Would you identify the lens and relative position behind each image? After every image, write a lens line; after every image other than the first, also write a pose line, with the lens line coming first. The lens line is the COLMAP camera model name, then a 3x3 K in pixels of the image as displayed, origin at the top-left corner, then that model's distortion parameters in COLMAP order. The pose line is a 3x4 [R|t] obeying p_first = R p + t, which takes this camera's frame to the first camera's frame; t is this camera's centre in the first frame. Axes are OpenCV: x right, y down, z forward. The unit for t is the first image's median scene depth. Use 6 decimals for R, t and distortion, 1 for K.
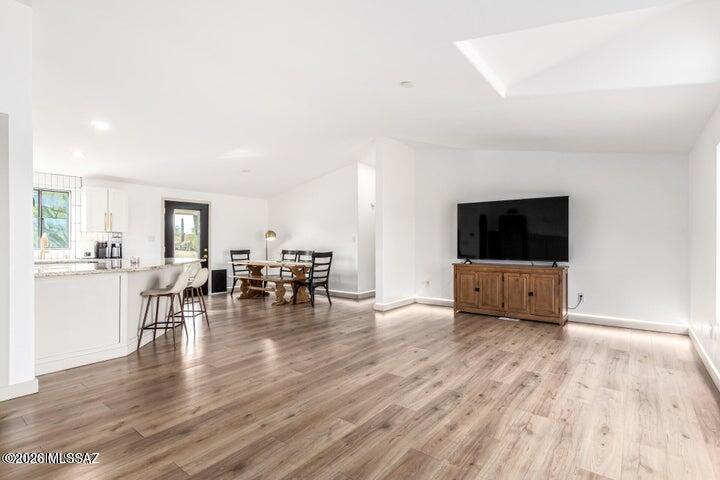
lens RADIAL K [[350.9, 0, 365.9], [0, 350.9, 242.8], [0, 0, 1]] dist [0.012828, 0.000751]
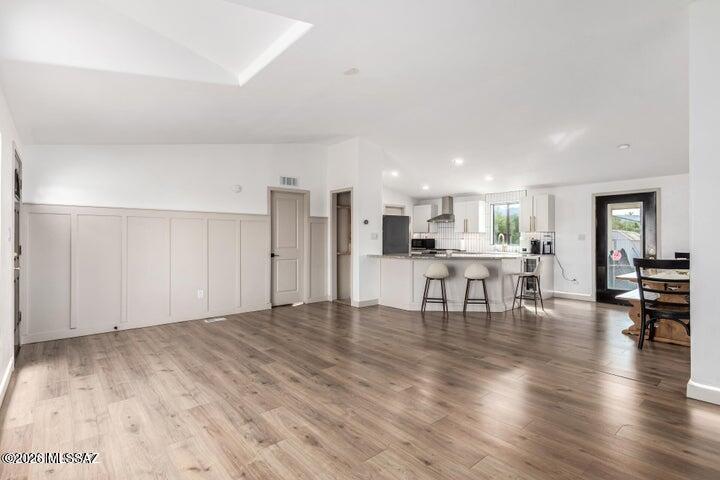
lens RADIAL K [[341.8, 0, 362.7], [0, 341.8, 241.2], [0, 0, 1]] dist [0.021866, 0.000779]
pose [[-0.191403, 0.006507, -0.981490, 0.648134], [-0.001421, 0.999975, 0.006907, -0.007766], [0.981510, 0.002717, -0.191389, 0.779194]]
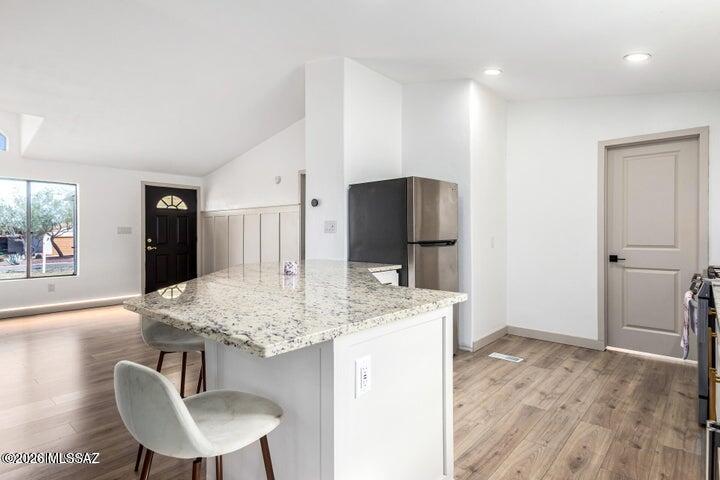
lens RADIAL K [[357.3, 0, 364.0], [0, 357.3, 239.1], [0, 0, 1]] dist [-0.004189, -0.000125]
pose [[-0.999140, -0.002766, 0.041364, -0.641921], [-0.002024, 0.999837, 0.017968, -0.004095], [-0.041407, 0.017869, -0.998983, 1.281477]]
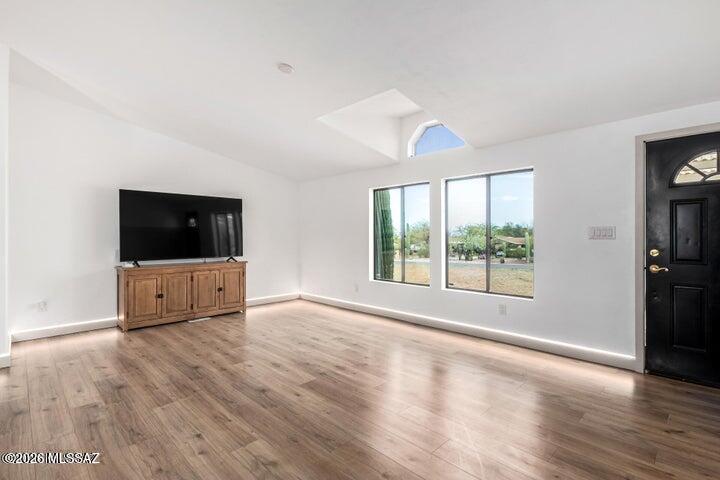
lens RADIAL K [[350.9, 0, 364.6], [0, 350.9, 239.2], [0, 0, 1]] dist [0.012828, 0.000751]
pose [[0.121453, -0.002517, 0.992594, -0.495825], [0.004625, 0.999987, 0.001970, -0.002625], [-0.992586, 0.004351, 0.121463, 0.441870]]
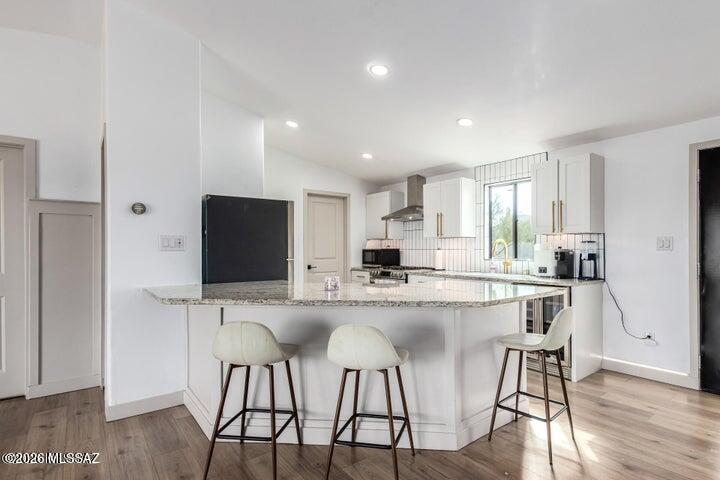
lens RADIAL K [[350.9, 0, 393.6], [0, 350.9, 251.9], [0, 0, 1]] dist [0.012828, 0.000751]
pose [[-0.221823, 0.007403, -0.975059, -0.115708], [0.003307, 0.999971, 0.006840, -0.006435], [0.975081, -0.001707, -0.221841, 1.030361]]
